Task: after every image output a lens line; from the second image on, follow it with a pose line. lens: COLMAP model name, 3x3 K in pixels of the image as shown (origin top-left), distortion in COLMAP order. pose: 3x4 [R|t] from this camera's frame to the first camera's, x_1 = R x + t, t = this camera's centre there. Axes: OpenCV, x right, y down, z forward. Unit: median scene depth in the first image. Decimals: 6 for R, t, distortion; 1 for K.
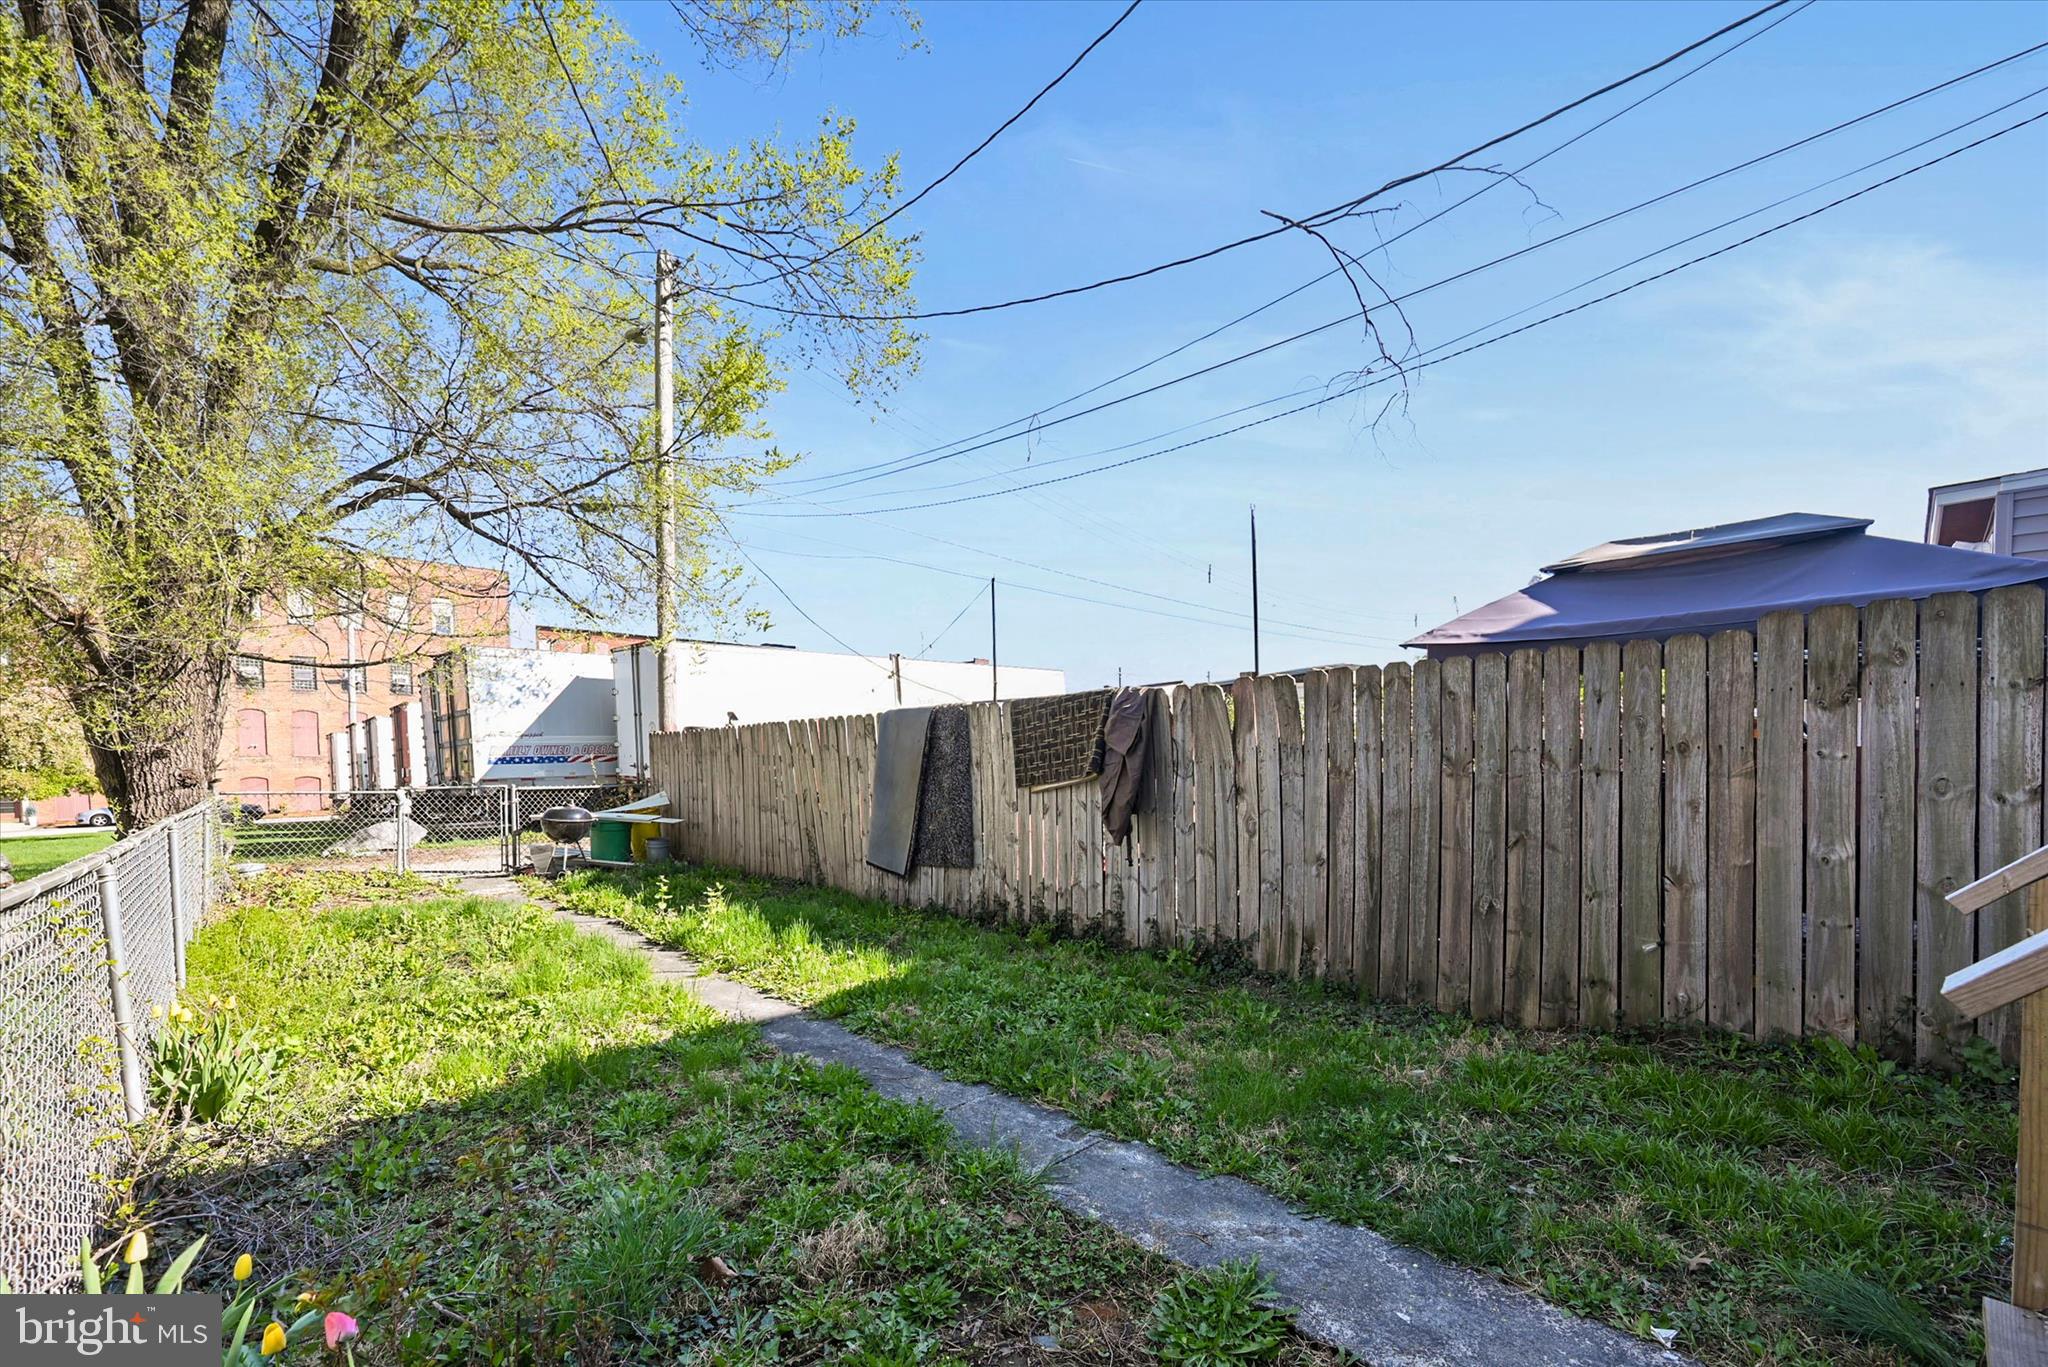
lens RADIAL K [[845.6, 0, 1008.3], [0, 845.6, 796.0], [0, 0, 1]] dist [-0.001075, -0.000321]
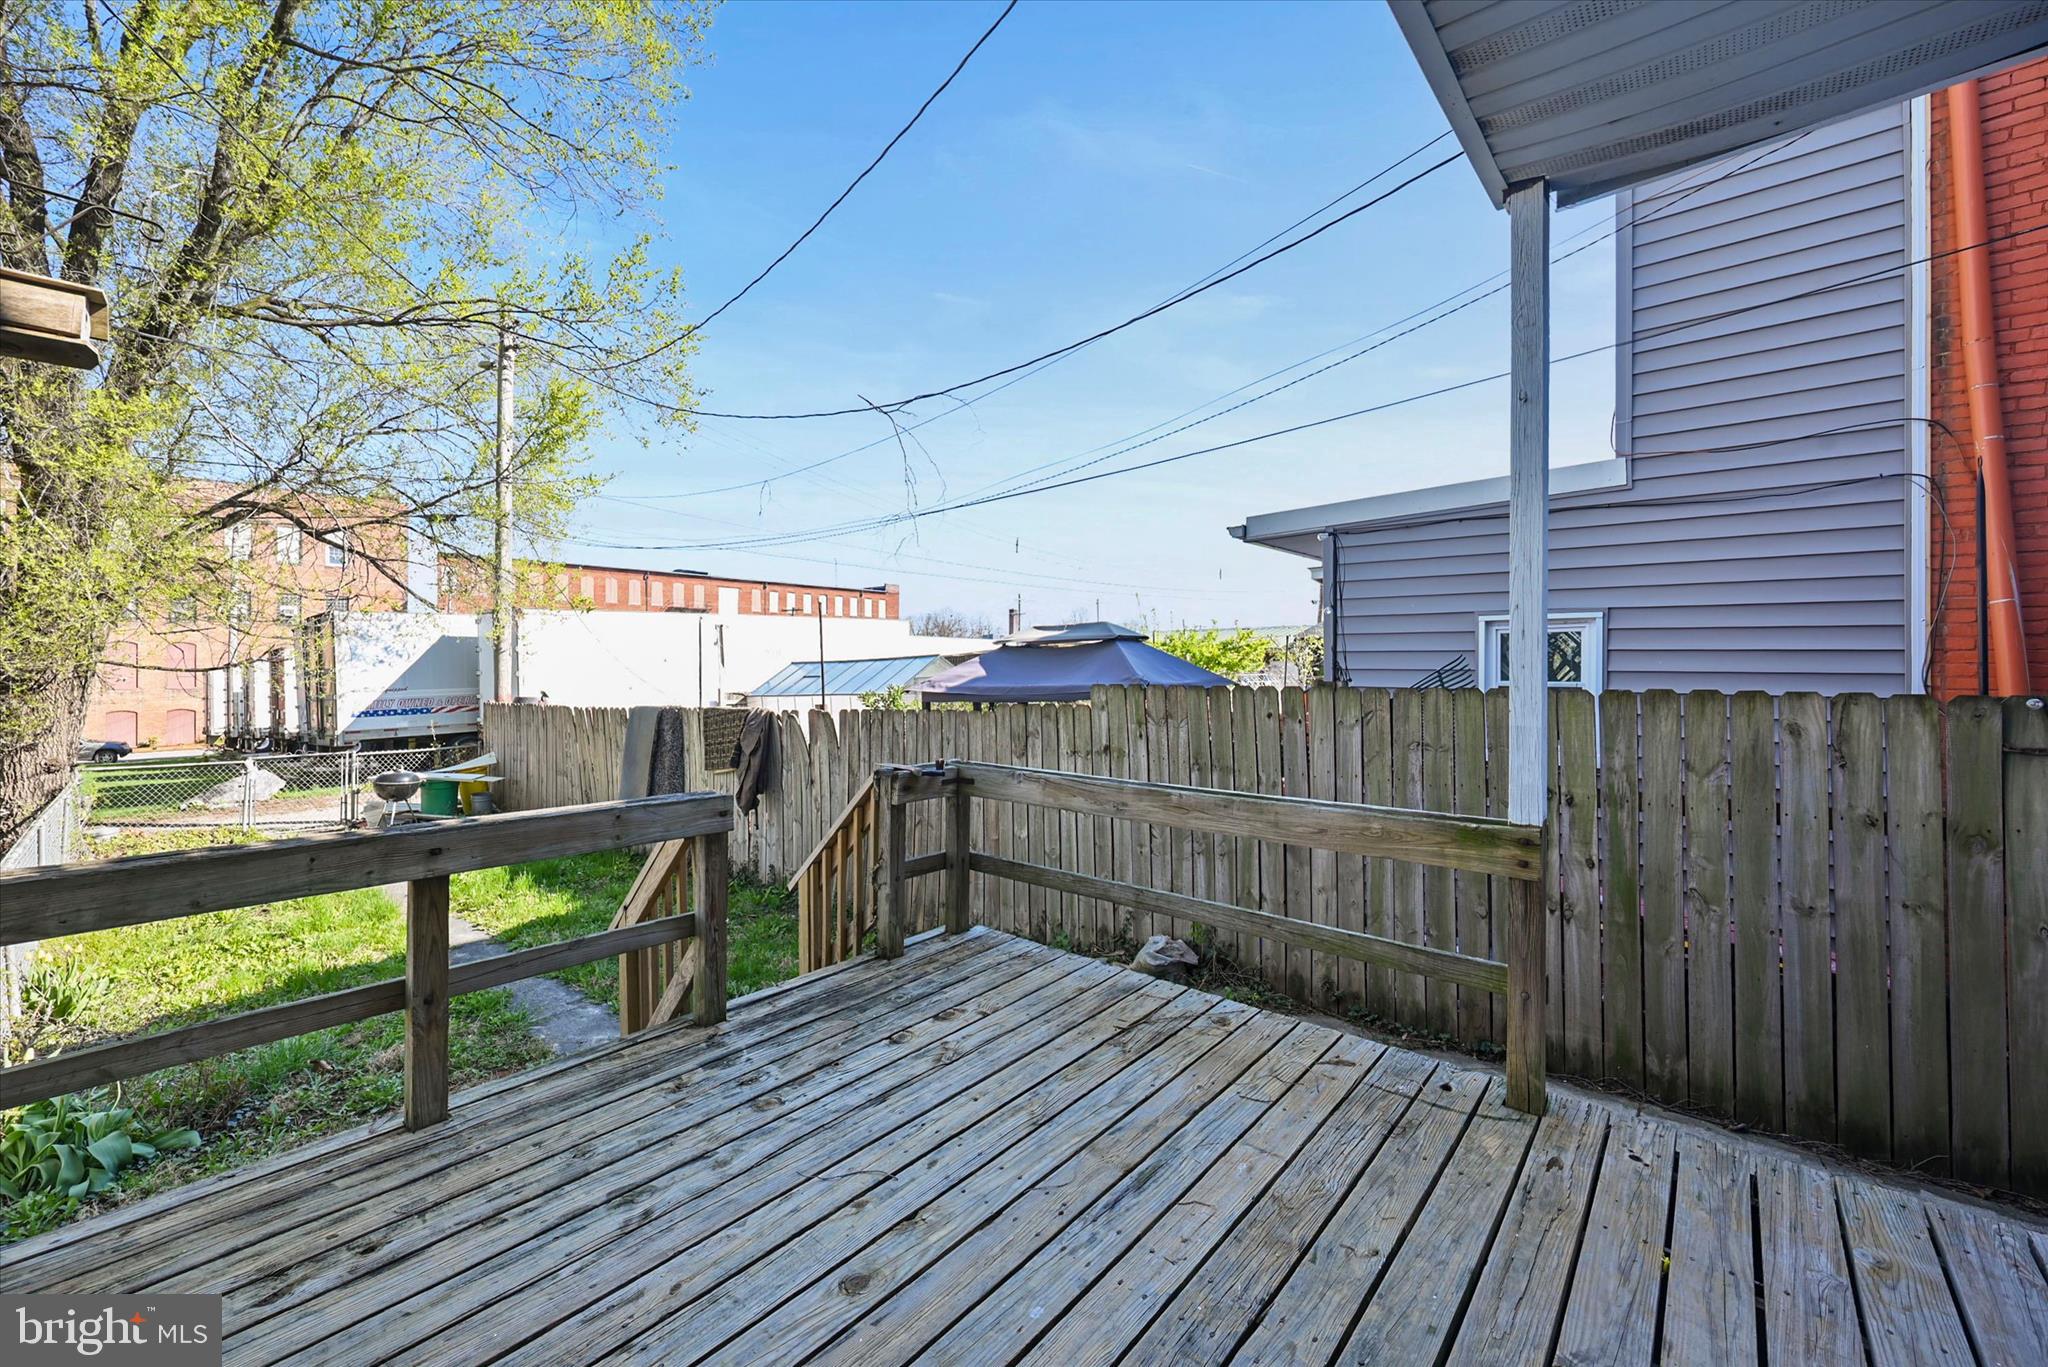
lens RADIAL K [[820.7, 0, 1025.4], [0, 820.7, 660.2], [0, 0, 1]] dist [-0.000964, 0.000198]
pose [[0.994657, -0.004816, 0.103125, 0.262272], [0.010664, 0.998361, -0.056232, -0.072280], [-0.102685, 0.057031, 0.993078, -0.281885]]
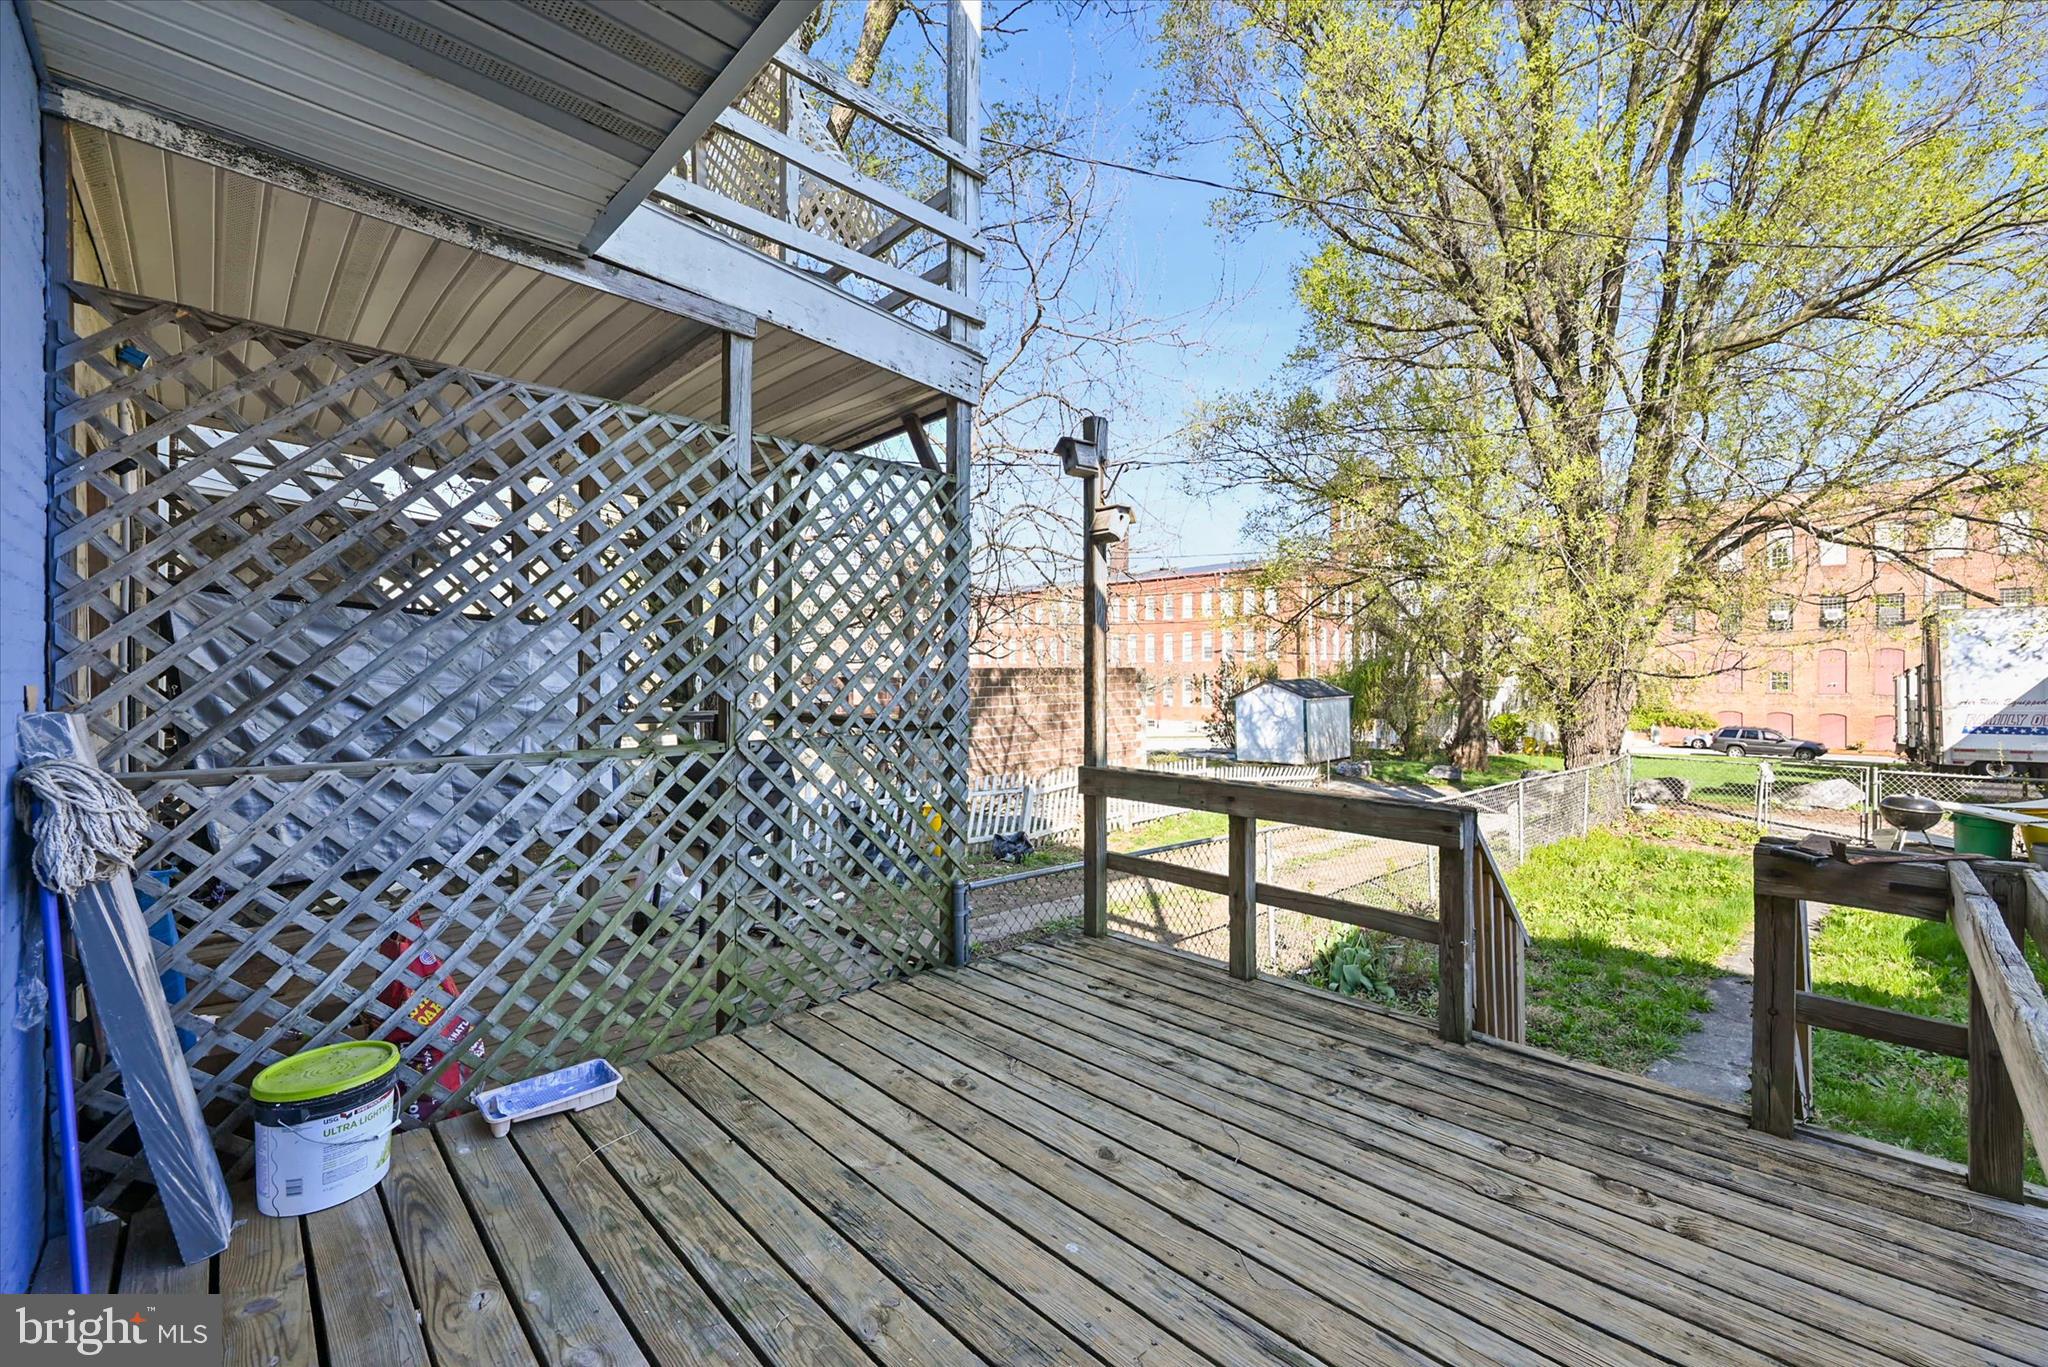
lens RADIAL K [[820.7, 0, 1025.4], [0, 820.7, 660.2], [0, 0, 1]] dist [-0.000964, 0.000198]
pose [[0.021520, -0.018495, -0.999597, 0.479836], [-0.050508, 0.998532, -0.019562, -0.081091], [0.998492, 0.050909, 0.020555, -0.125886]]
